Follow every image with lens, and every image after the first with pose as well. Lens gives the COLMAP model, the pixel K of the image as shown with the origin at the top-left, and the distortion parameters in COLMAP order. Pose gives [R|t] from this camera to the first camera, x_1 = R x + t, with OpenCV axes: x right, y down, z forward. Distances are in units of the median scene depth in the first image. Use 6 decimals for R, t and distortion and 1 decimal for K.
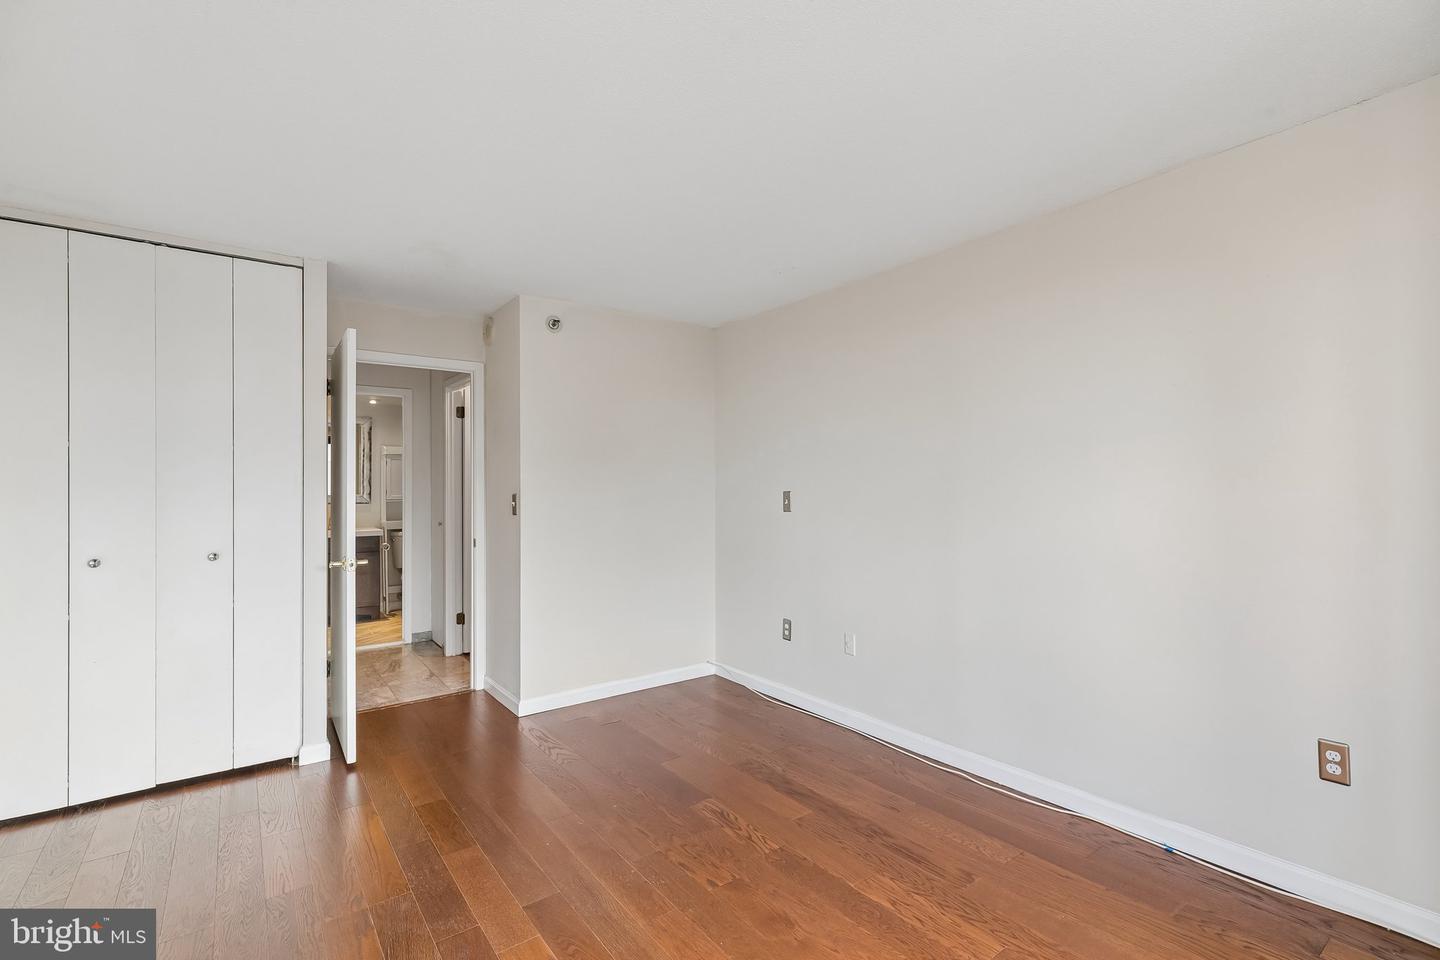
lens RADIAL K [[659.5, 0, 719.4], [0, 659.5, 483.1], [0, 0, 1]] dist [-0.000178, -0.001217]
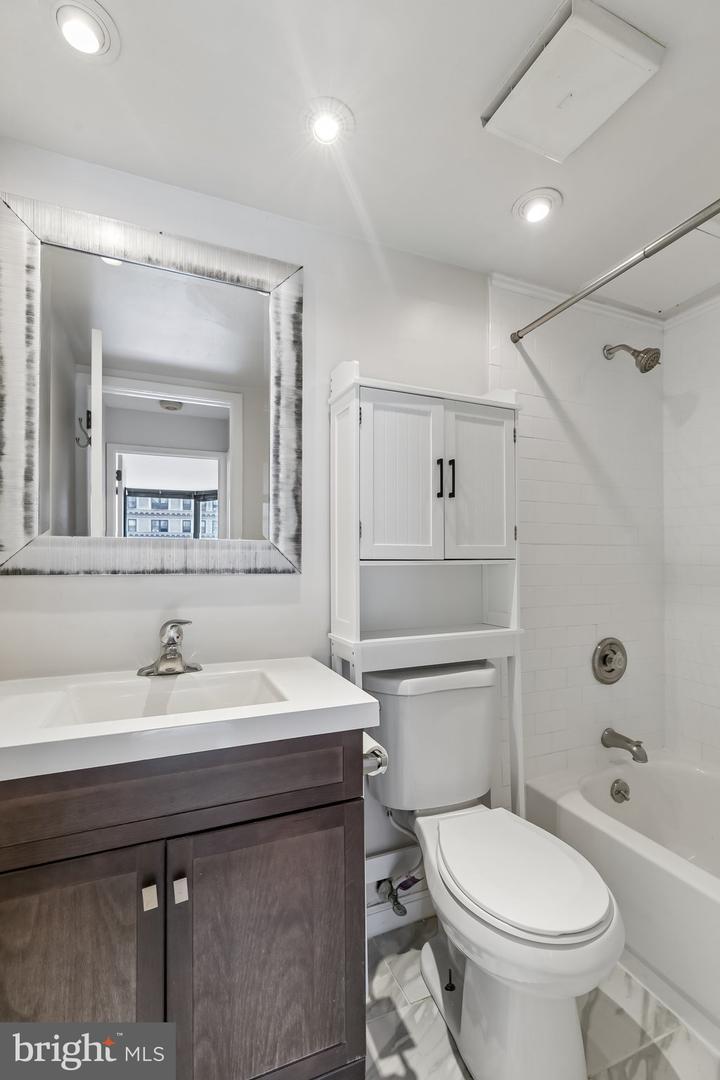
lens RADIAL K [[494.6, 0, 362.2], [0, 494.6, 545.4], [0, 0, 1]] dist [-0.000178, -0.001217]
pose [[0.974351, -0.006743, -0.224933, -0.456132], [0.005022, 0.999954, -0.008224, 0.021672], [0.224978, 0.006884, 0.974340, 0.801593]]
